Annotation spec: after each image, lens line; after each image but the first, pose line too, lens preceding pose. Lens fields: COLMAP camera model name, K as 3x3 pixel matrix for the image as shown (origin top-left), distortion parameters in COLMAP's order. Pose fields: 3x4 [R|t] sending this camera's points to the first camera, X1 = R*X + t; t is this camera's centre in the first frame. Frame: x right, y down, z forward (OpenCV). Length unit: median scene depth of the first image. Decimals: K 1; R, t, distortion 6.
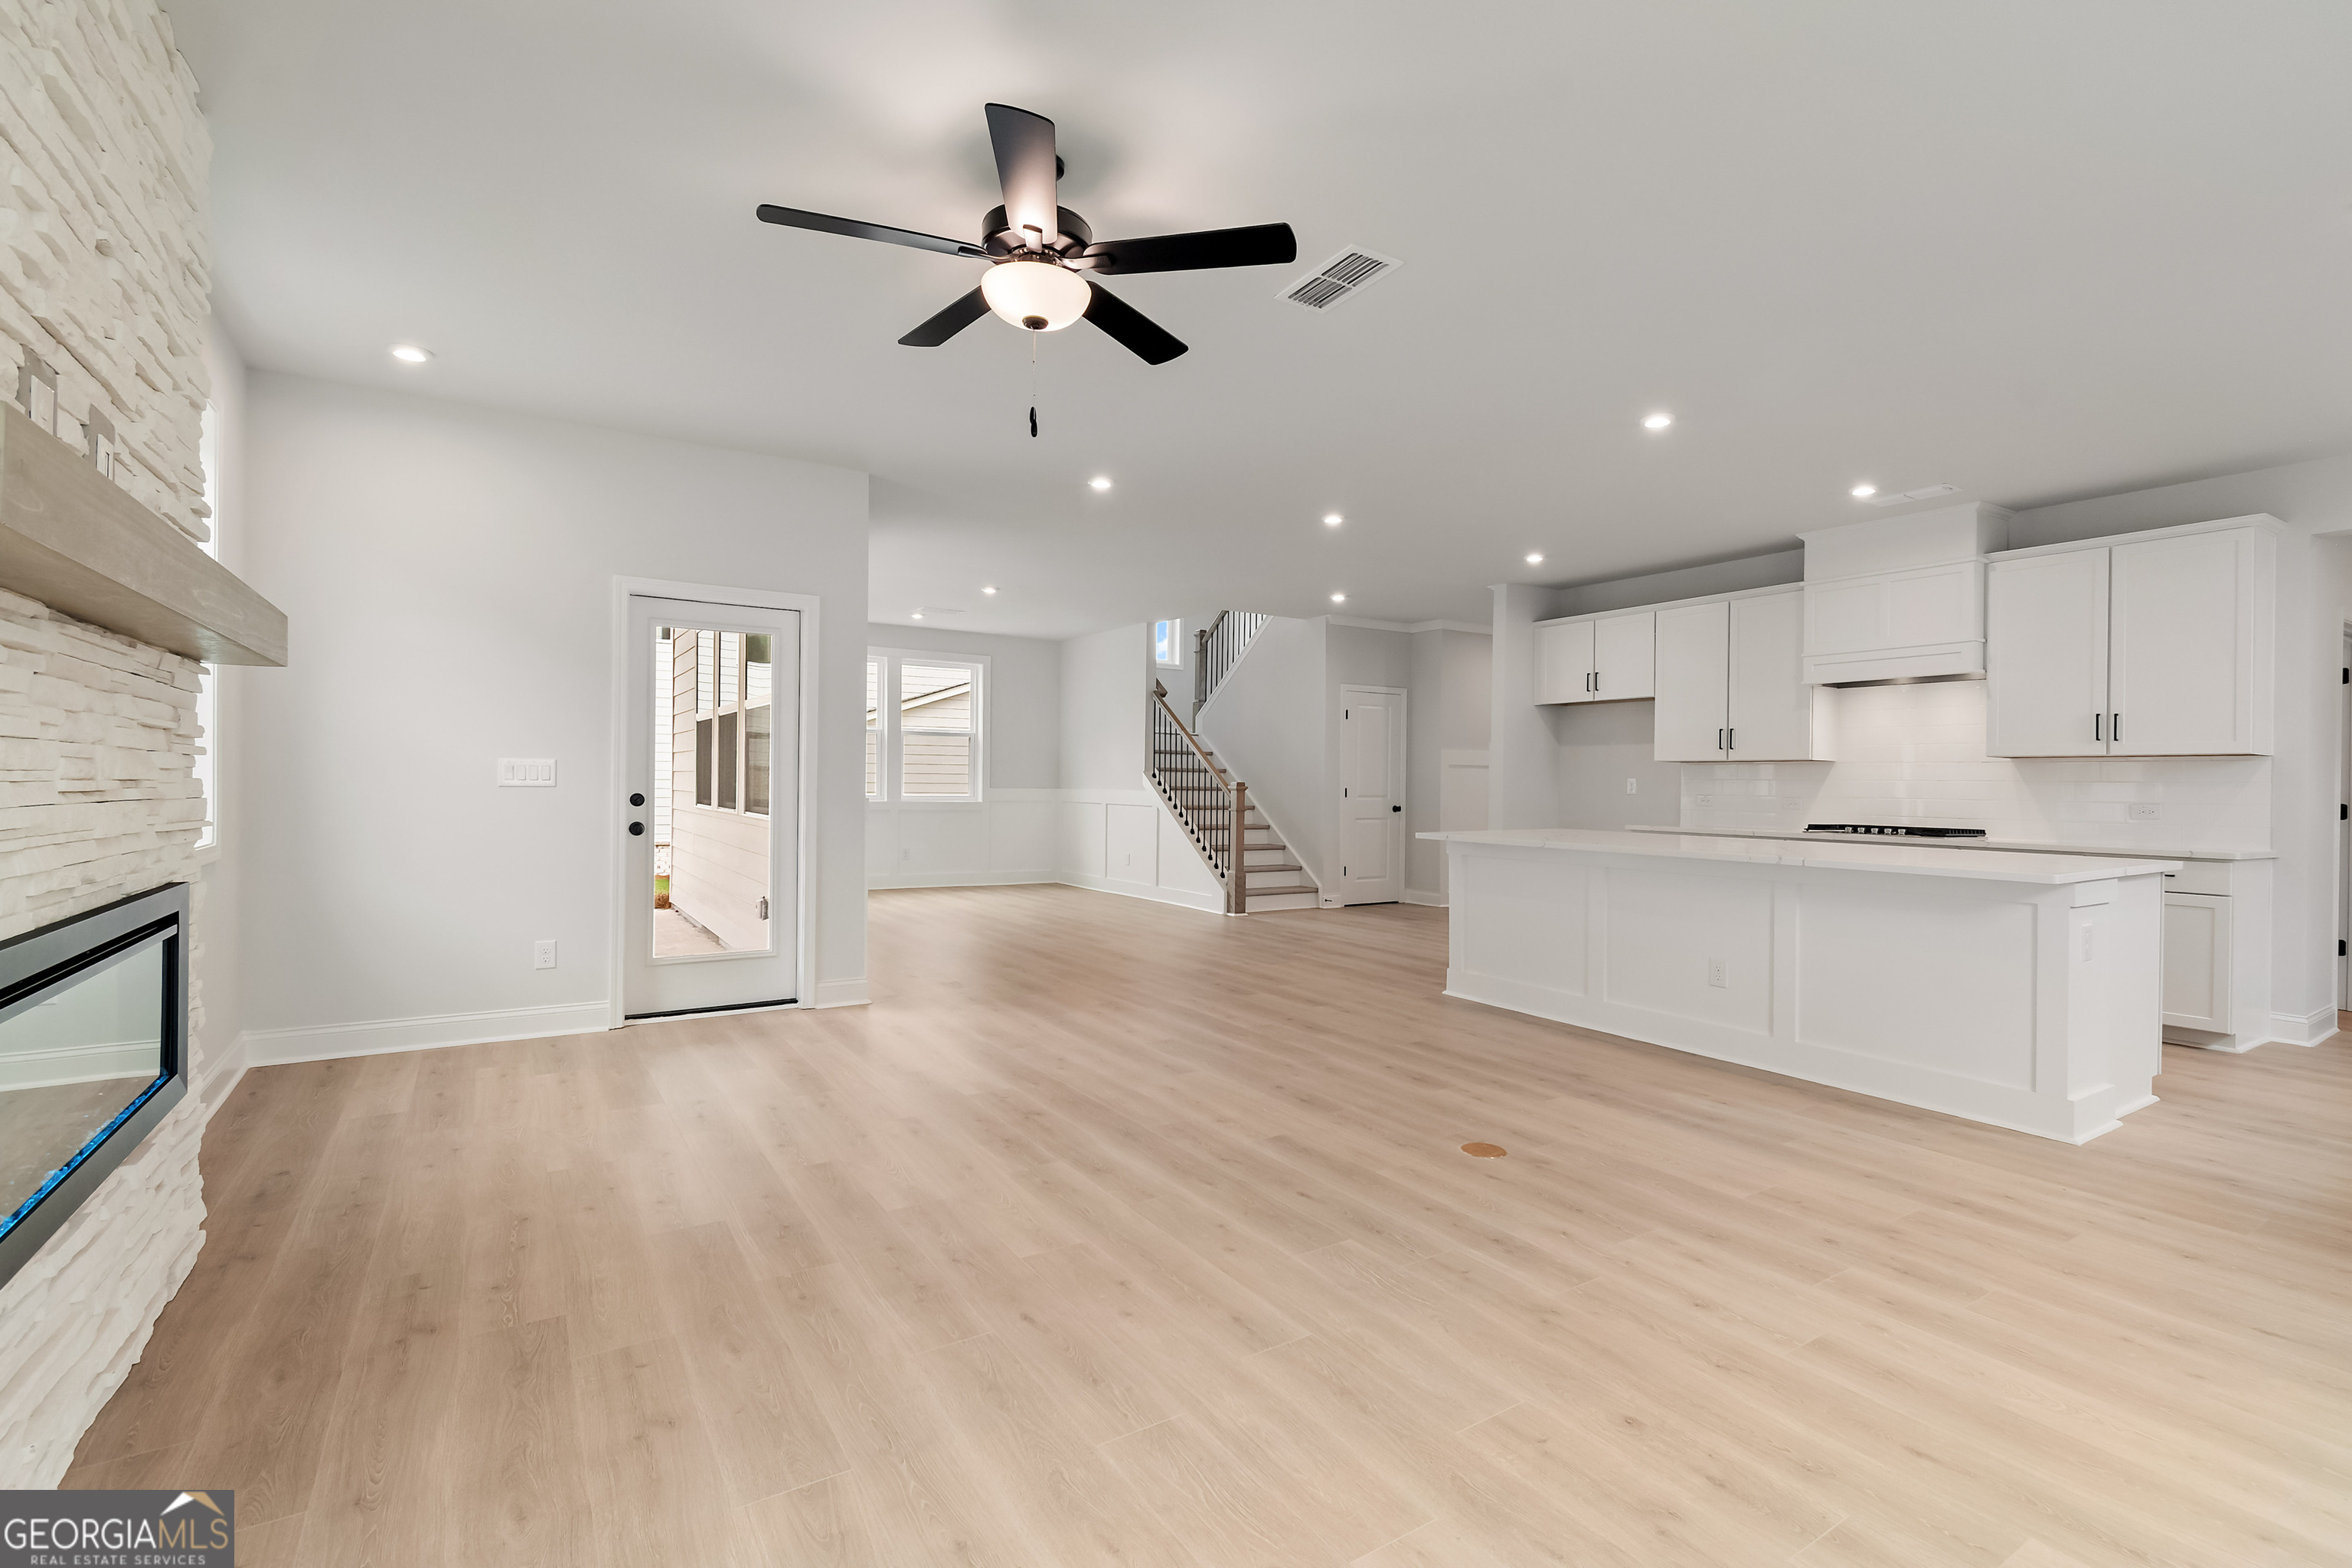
lens RADIAL K [[1064.3, 0, 1190.2], [0, 1064.3, 785.2], [0, 0, 1]] dist [0.002207, -0.000644]
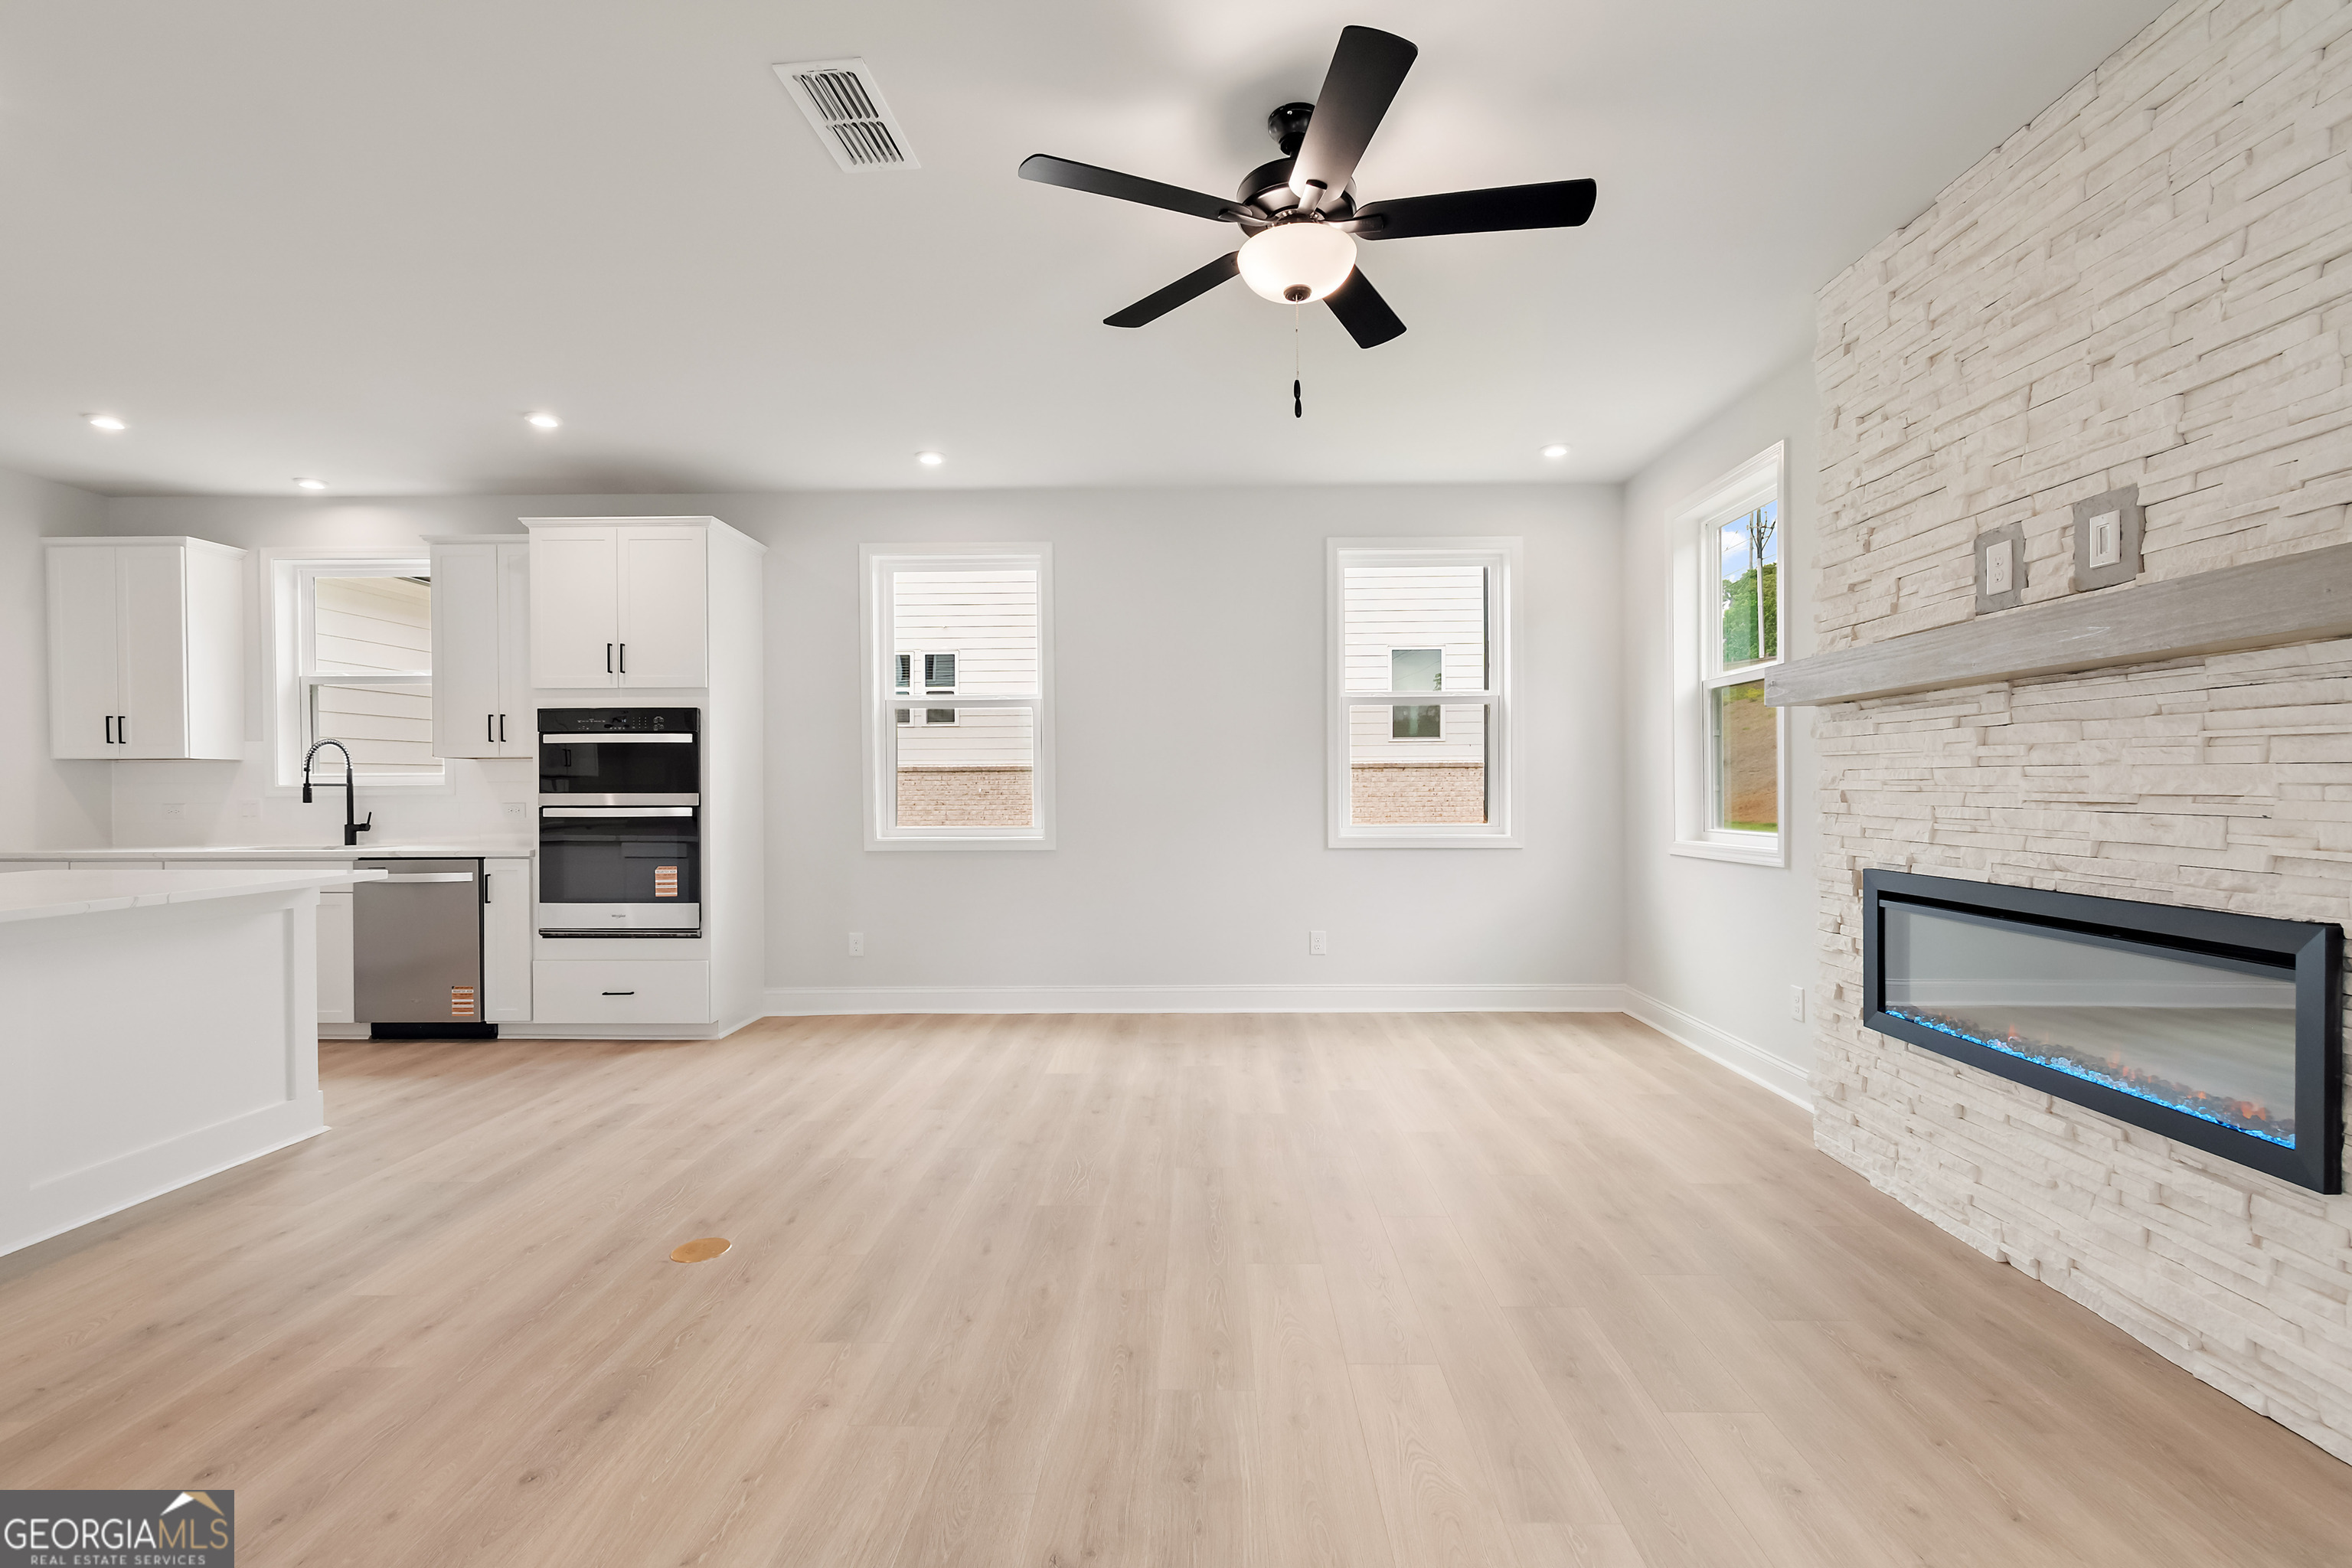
lens RADIAL K [[1064.3, 0, 1182.2], [0, 1064.3, 797.8], [0, 0, 1]] dist [0.002207, -0.000644]
pose [[-0.827097, -0.013736, 0.561892, -0.506812], [-0.001905, 0.999764, 0.021637, -0.015053], [-0.562056, 0.016825, -0.826928, 1.577591]]
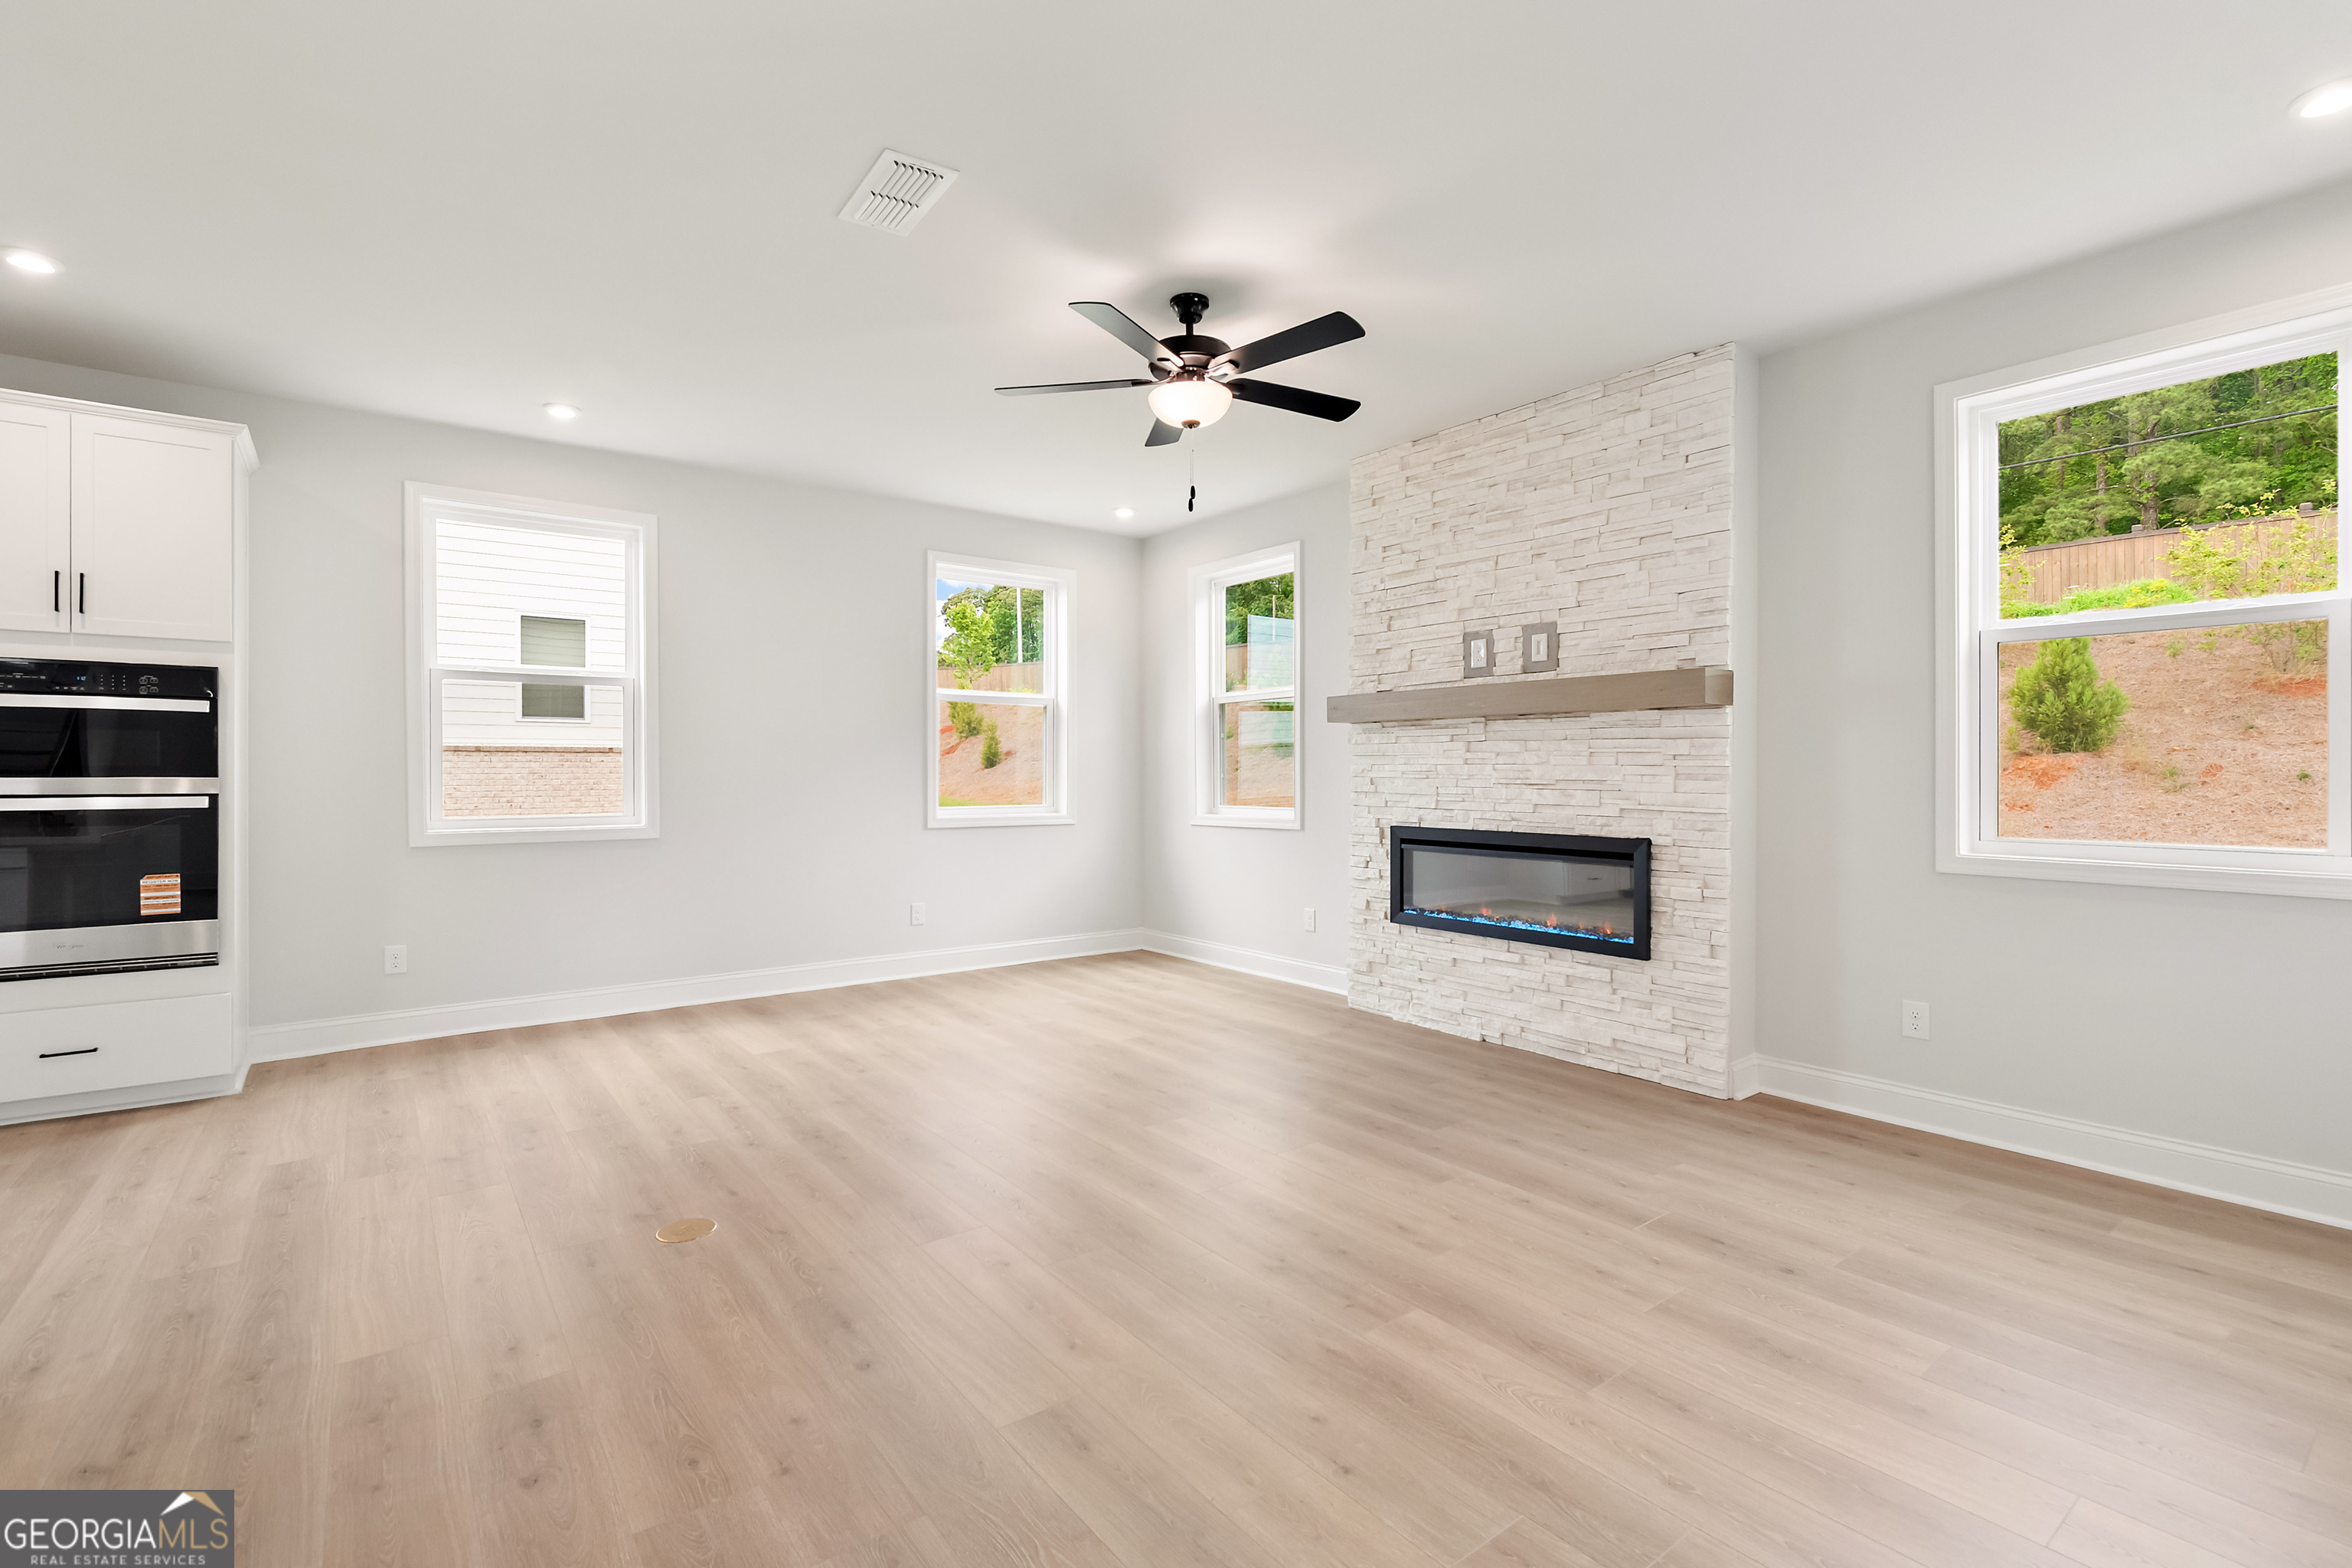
lens RADIAL K [[1064.3, 0, 1186.0], [0, 1064.3, 780.0], [0, 0, 1]] dist [0.002207, -0.000644]
pose [[-0.996736, -0.012416, -0.079767, -0.035486], [-0.013424, 0.999837, 0.012113, -0.013398], [0.079604, 0.013145, -0.996740, 1.986840]]
